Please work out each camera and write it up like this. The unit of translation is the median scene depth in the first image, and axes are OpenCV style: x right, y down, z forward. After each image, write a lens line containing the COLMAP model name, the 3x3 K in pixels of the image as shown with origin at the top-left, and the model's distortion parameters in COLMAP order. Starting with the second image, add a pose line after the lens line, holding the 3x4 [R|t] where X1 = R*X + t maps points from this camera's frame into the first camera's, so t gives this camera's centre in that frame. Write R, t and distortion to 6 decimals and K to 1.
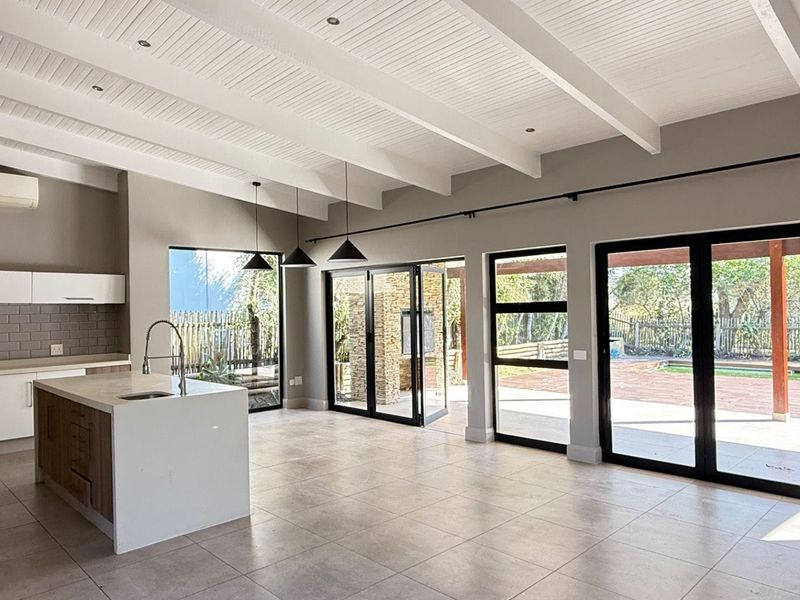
lens RADIAL K [[560.3, 0, 396.8], [0, 560.3, 301.7], [0, 0, 1]] dist [-0.013378, 0.000206]
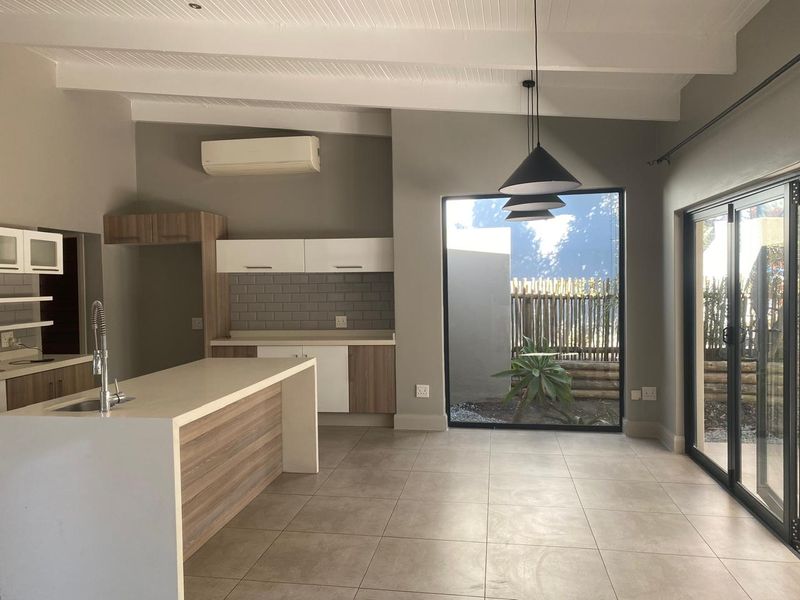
lens RADIAL K [[599.0, 0, 395.6], [0, 599.0, 303.6], [0, 0, 1]] dist [0.052414, -0.034294]
pose [[0.590833, 0.040009, -0.805801, 0.240475], [0.015592, 0.998017, 0.060985, -0.003703], [0.806643, -0.048595, 0.589037, 0.487316]]
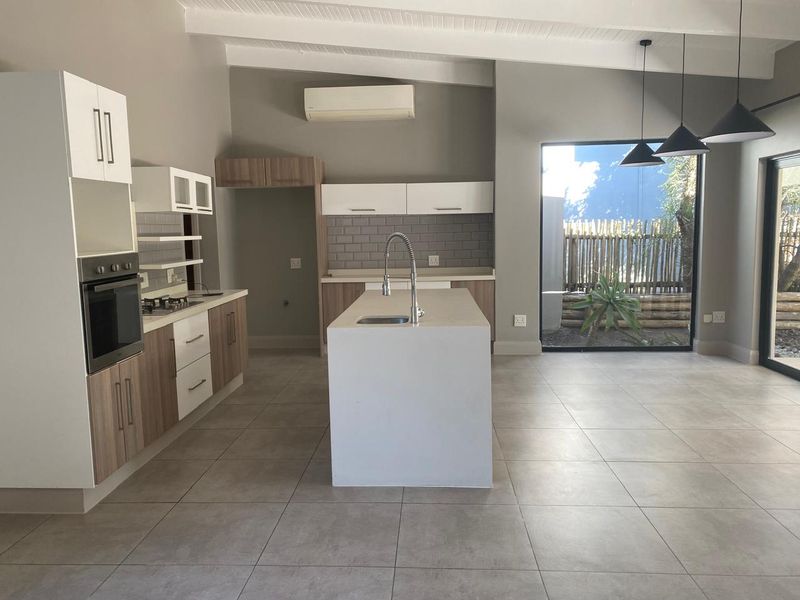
lens RADIAL K [[599.0, 0, 399.4], [0, 599.0, 296.2], [0, 0, 1]] dist [0.052414, -0.034294]
pose [[0.674267, 0.090135, -0.732966, 0.145934], [0.016412, 0.990449, 0.136896, 0.000843], [0.738305, -0.104334, 0.666348, 0.226274]]
